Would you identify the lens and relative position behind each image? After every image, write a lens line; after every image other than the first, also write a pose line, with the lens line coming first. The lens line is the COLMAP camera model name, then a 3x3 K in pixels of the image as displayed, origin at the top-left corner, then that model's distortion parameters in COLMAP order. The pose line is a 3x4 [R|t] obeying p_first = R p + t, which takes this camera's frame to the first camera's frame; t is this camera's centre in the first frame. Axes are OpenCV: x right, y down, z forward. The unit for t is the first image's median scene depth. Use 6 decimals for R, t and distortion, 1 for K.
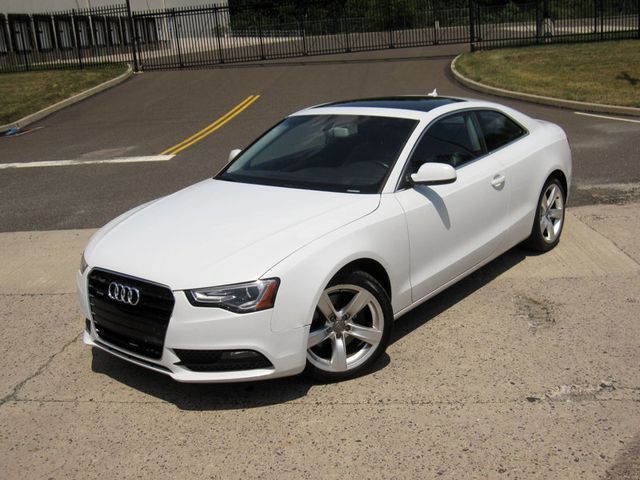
lens RADIAL K [[737.3, 0, 320.0], [0, 737.3, 240.0], [0, 0, 1]] dist [-0.101039, 0.043191]
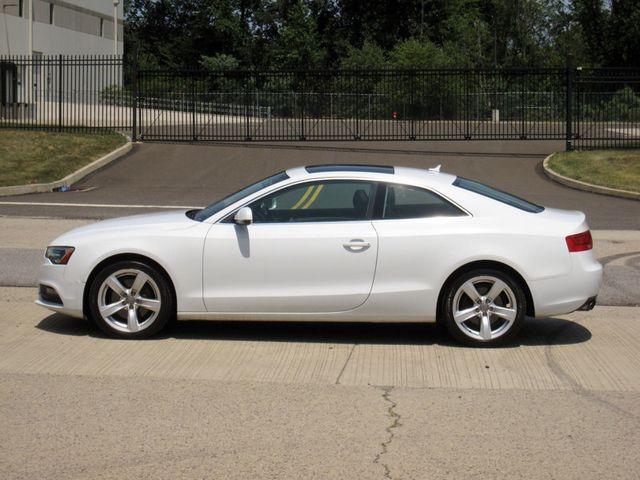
lens RADIAL K [[1531.2, 0, 320.0], [0, 1531.2, 240.0], [0, 0, 1]] dist [-0.041173, -0.739890]
pose [[0.995351, 0.077785, 0.056804, -0.200000], [-0.065238, 0.978324, -0.196537, 0.246354], [-0.070860, 0.191917, 0.978850, -0.805131]]
